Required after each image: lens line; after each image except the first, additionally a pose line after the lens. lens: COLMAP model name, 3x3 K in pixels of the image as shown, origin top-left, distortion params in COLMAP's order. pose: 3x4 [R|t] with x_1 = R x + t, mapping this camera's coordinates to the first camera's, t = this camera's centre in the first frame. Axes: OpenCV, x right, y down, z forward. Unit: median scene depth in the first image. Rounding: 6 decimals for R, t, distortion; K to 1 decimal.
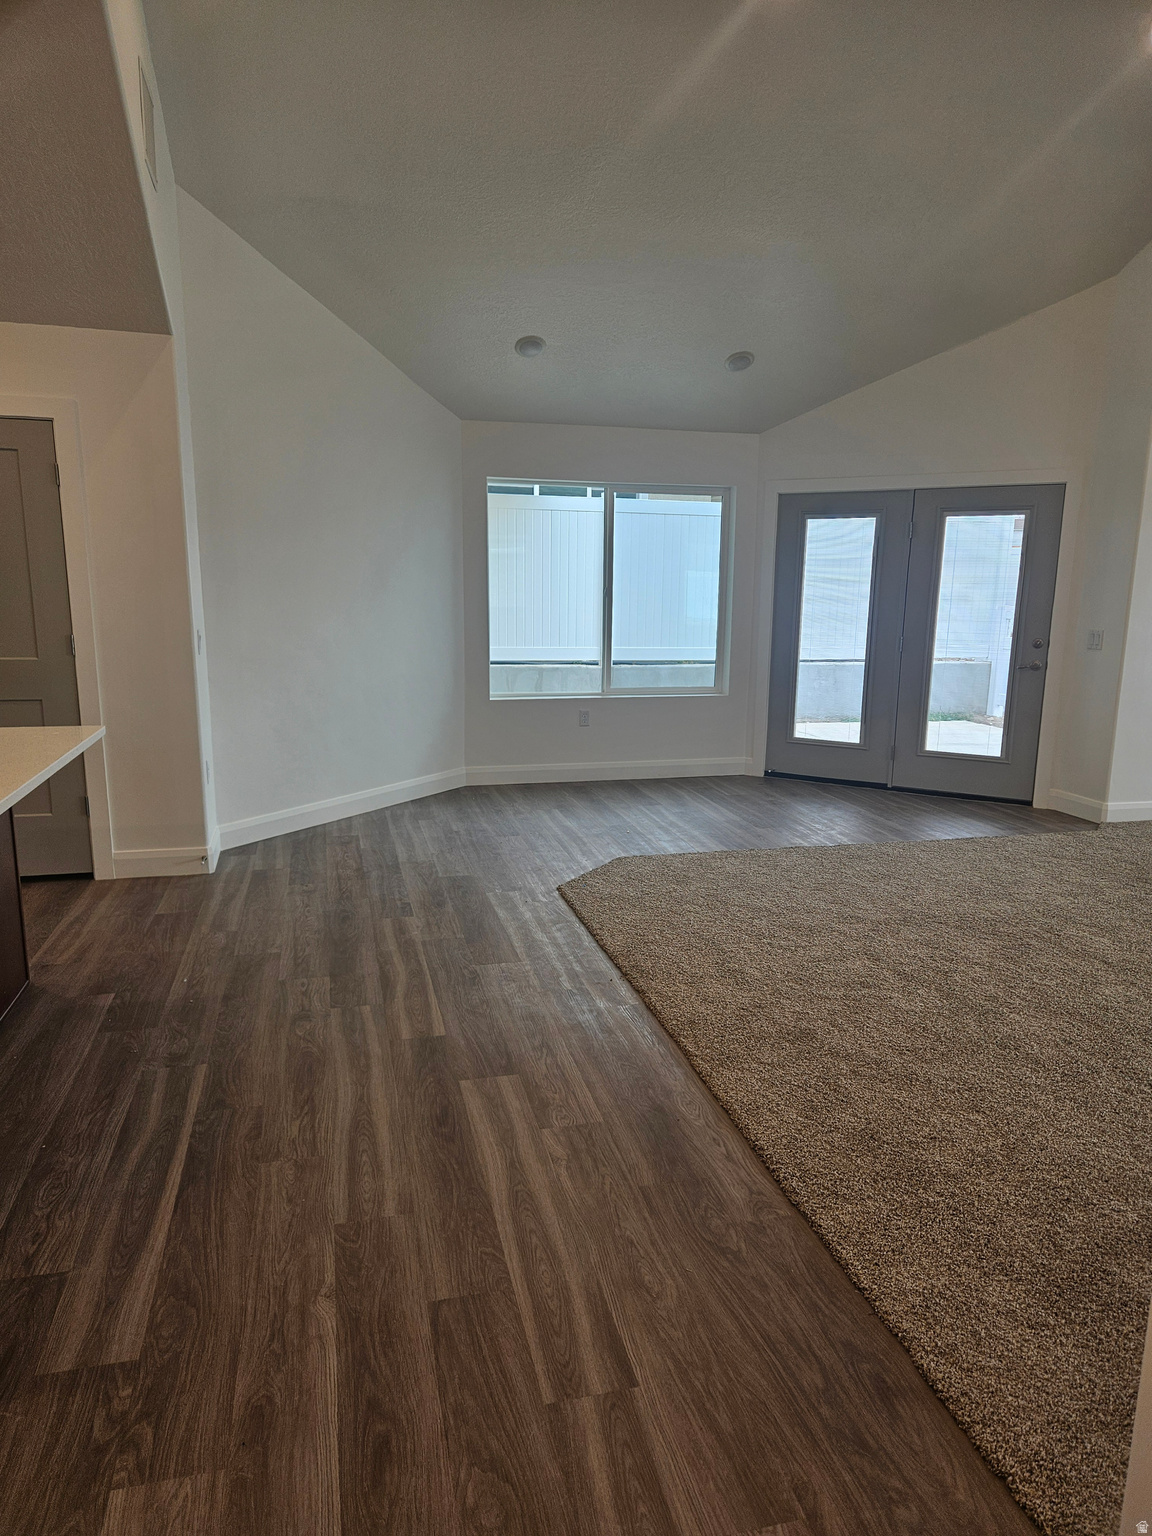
lens RADIAL K [[1036.3, 0, 579.6], [0, 1036.3, 773.7], [0, 0, 1]] dist [0.085081, -0.074258]
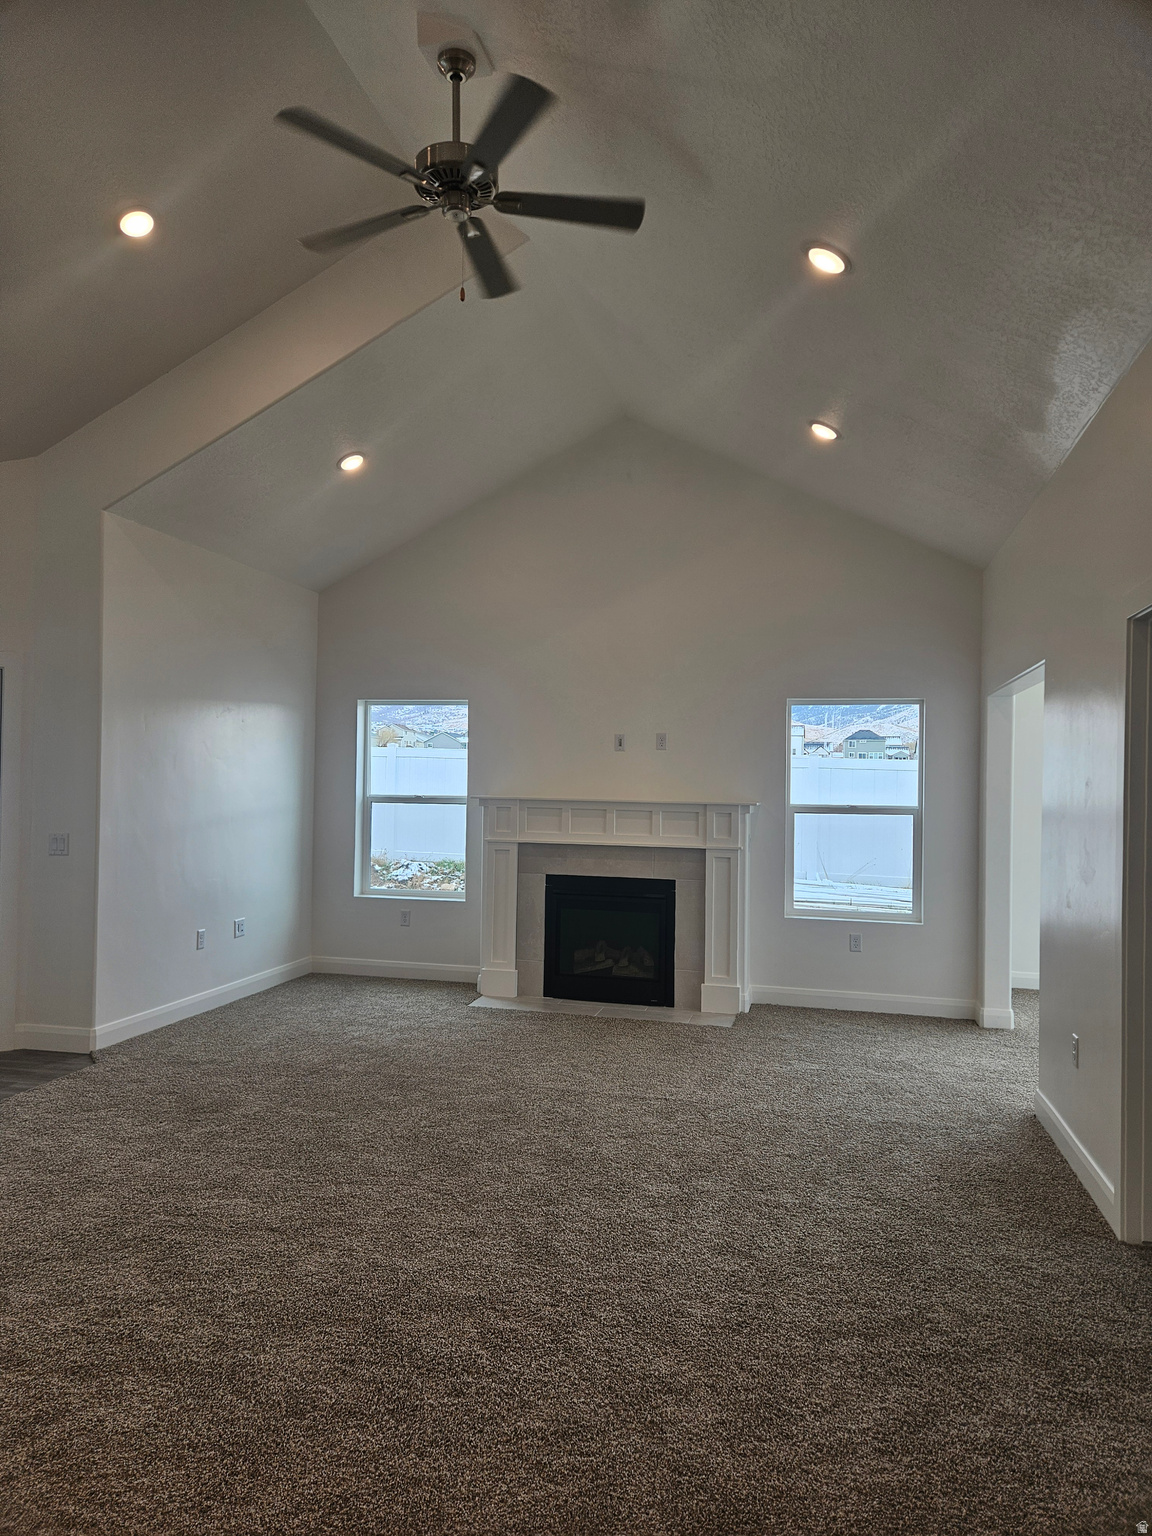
lens RADIAL K [[1036.3, 0, 579.6], [0, 1036.3, 773.7], [0, 0, 1]] dist [0.085081, -0.074258]
pose [[0.476427, -0.002334, 0.879211, -0.074126], [0.156374, 0.984278, -0.082123, -0.042821], [-0.865196, 0.176611, 0.469302, 0.190855]]
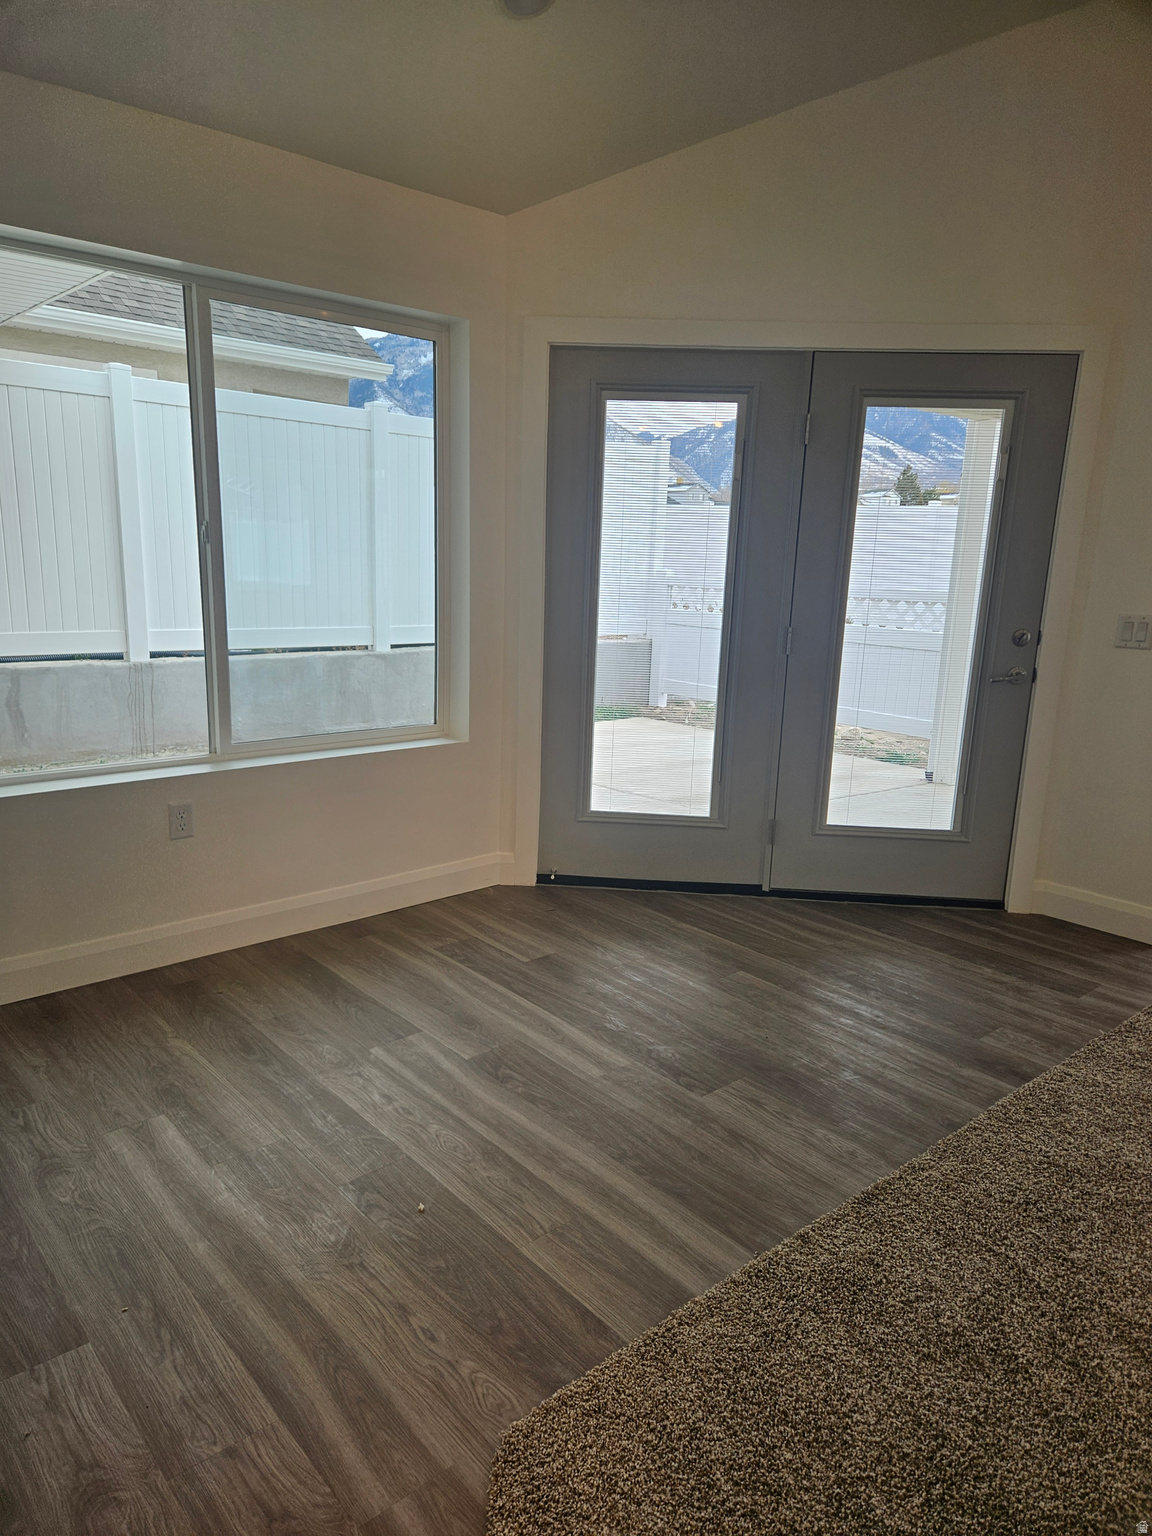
lens RADIAL K [[1036.3, 0, 579.6], [0, 1036.3, 773.7], [0, 0, 1]] dist [0.085081, -0.074258]
pose [[0.885242, -0.086380, 0.457039, -0.050859], [0.067144, 0.996044, 0.058200, -0.097743], [-0.460258, -0.020834, 0.887541, 0.587454]]
